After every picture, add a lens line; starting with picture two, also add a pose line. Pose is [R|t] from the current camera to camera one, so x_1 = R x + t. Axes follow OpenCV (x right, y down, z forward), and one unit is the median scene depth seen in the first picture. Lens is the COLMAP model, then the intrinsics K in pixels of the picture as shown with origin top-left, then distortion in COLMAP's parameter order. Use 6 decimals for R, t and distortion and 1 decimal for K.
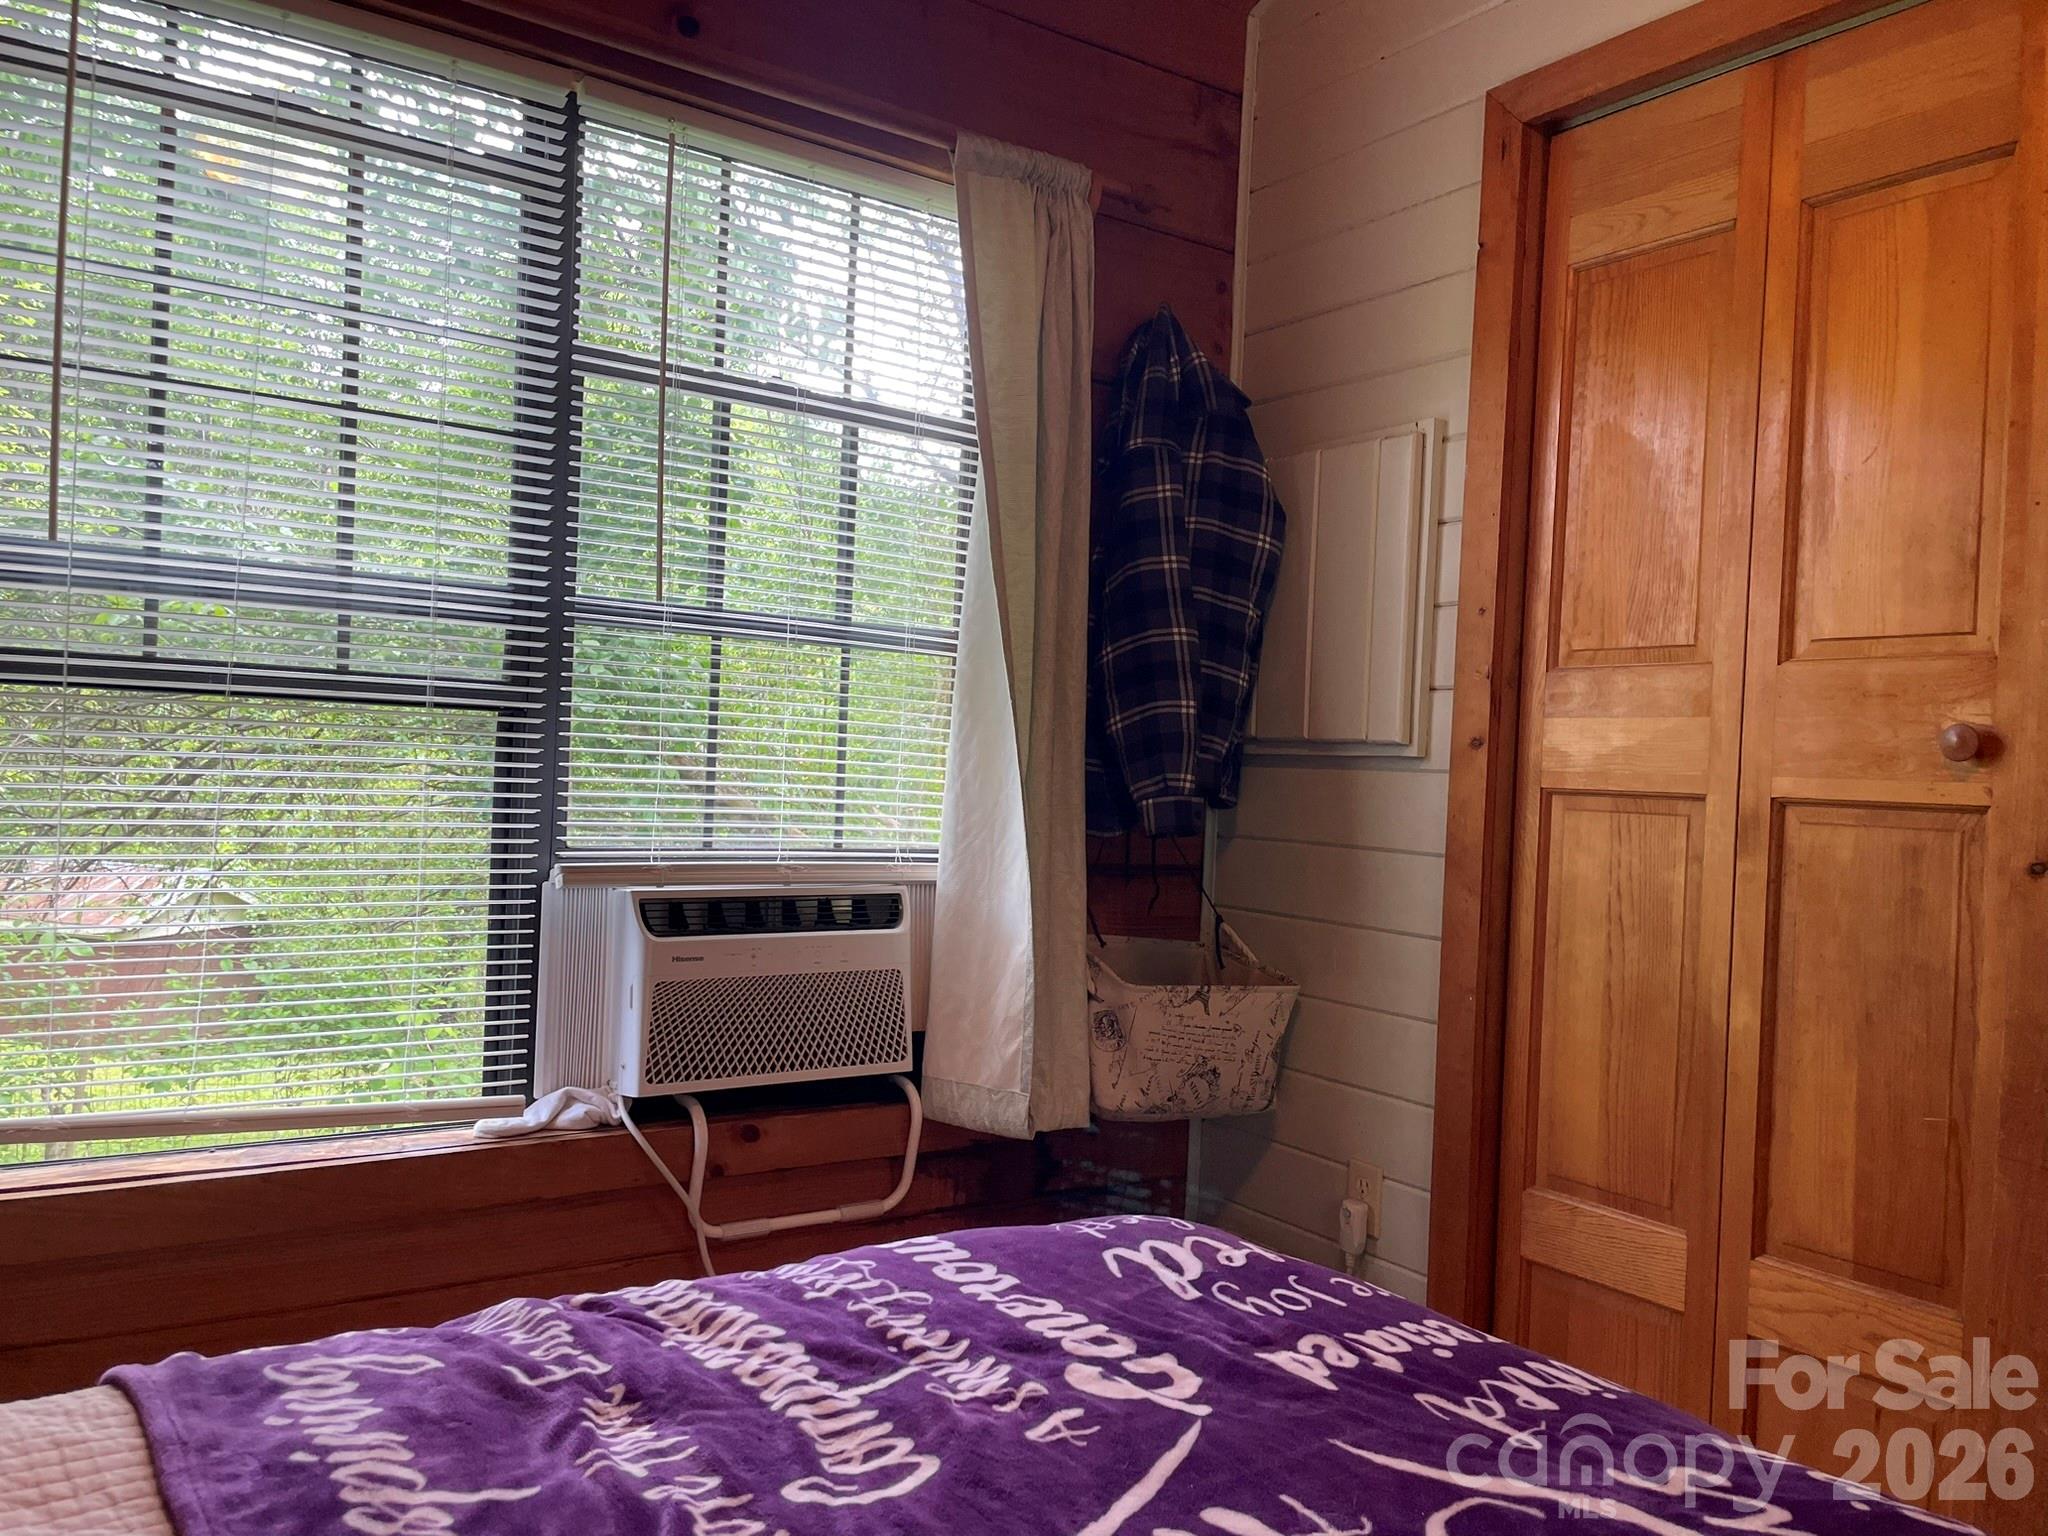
lens RADIAL K [[1554.4, 0, 1013.5], [0, 1554.4, 775.9], [0, 0, 1]] dist [0.094624, -0.121741]
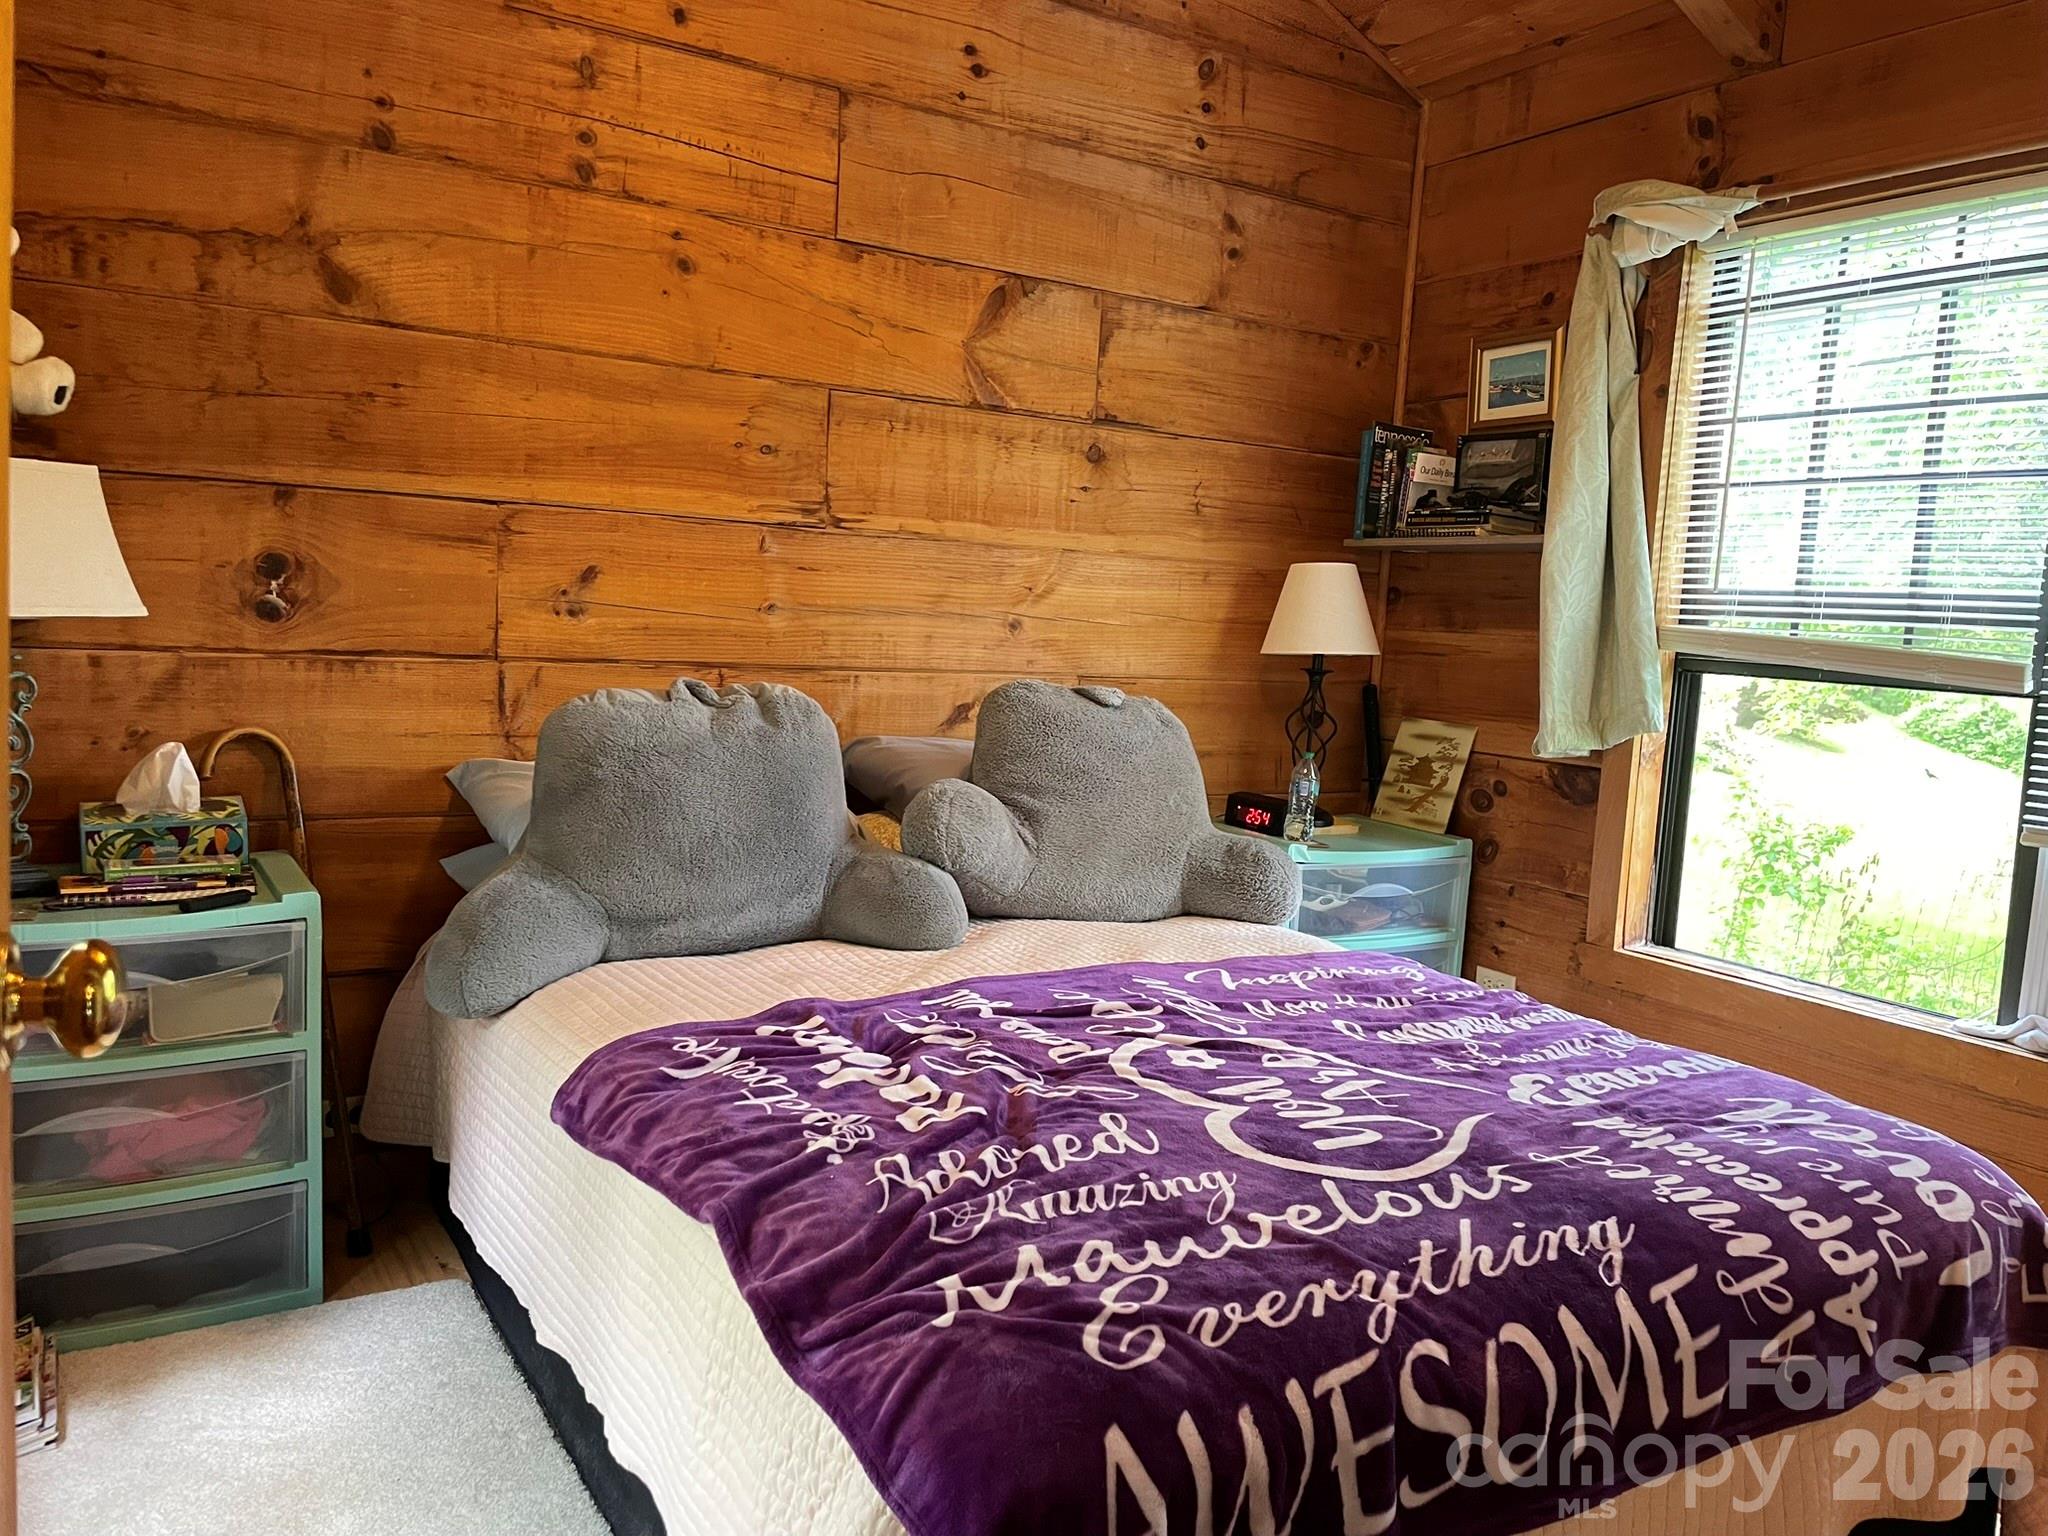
lens RADIAL K [[1554.4, 0, 1013.5], [0, 1554.4, 775.9], [0, 0, 1]] dist [0.094624, -0.121741]
pose [[-0.045381, 0.066437, -0.996758, 1.003878], [-0.064810, 0.995488, 0.069303, -0.013594], [0.996865, 0.067745, -0.040871, 0.282399]]
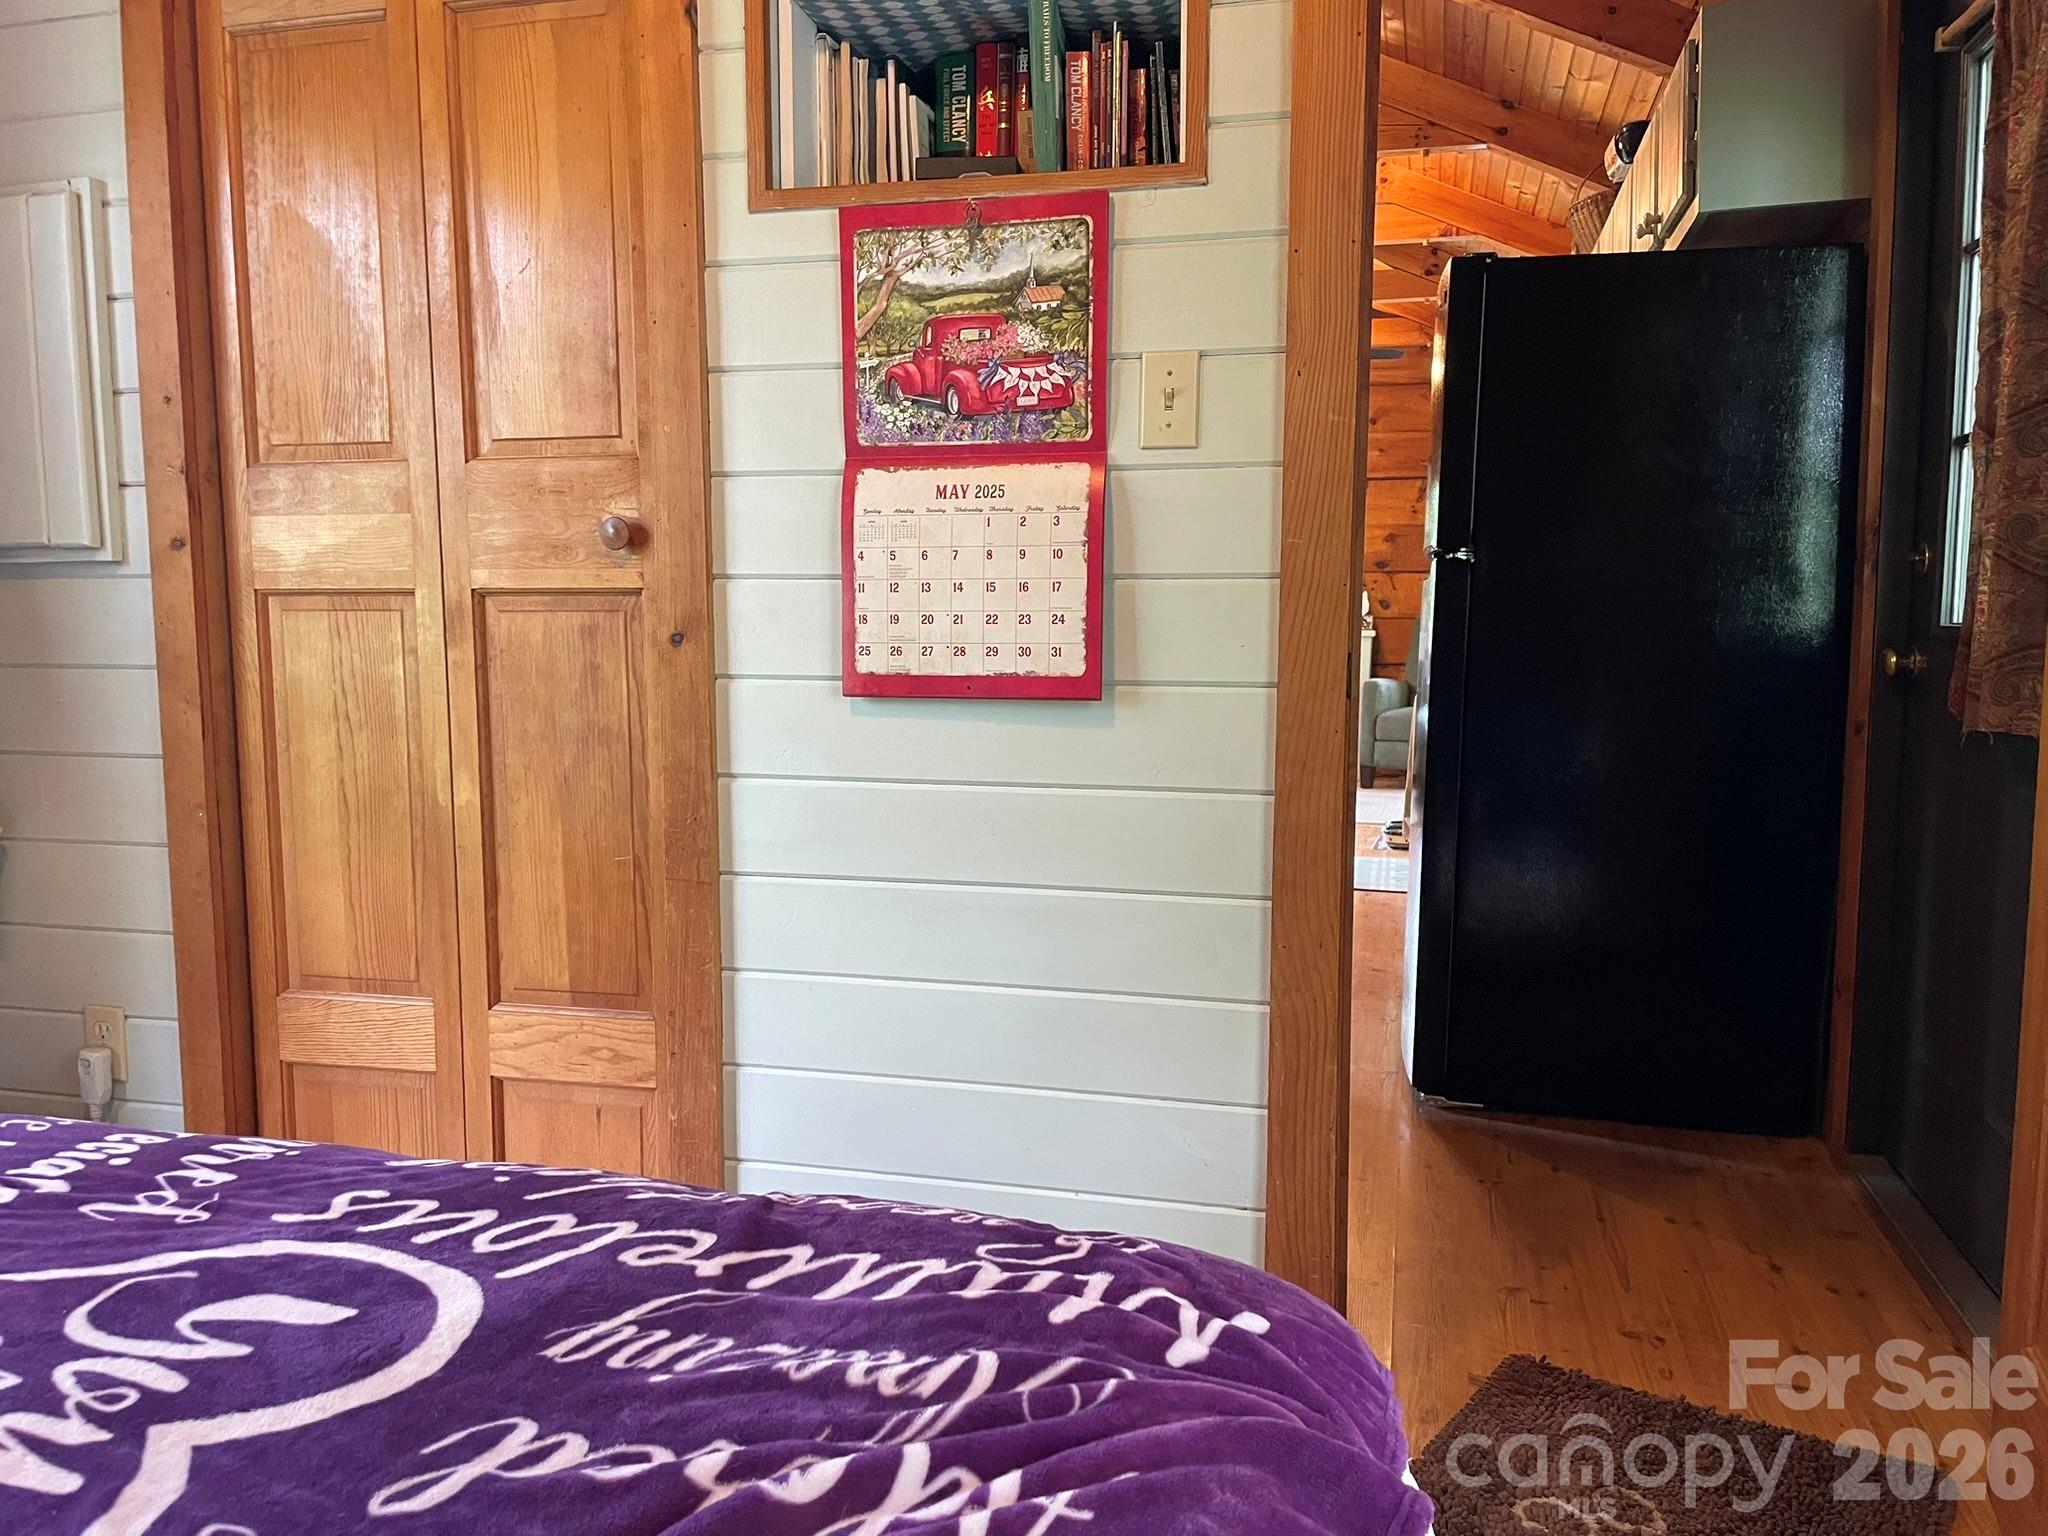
lens RADIAL K [[1554.4, 0, 1013.5], [0, 1554.4, 775.9], [0, 0, 1]] dist [0.094624, -0.121741]
pose [[0.751541, -0.118011, 0.649045, 0.048834], [0.040189, 0.990232, 0.133511, 0.011884], [-0.658461, -0.074255, 0.748943, -0.053387]]
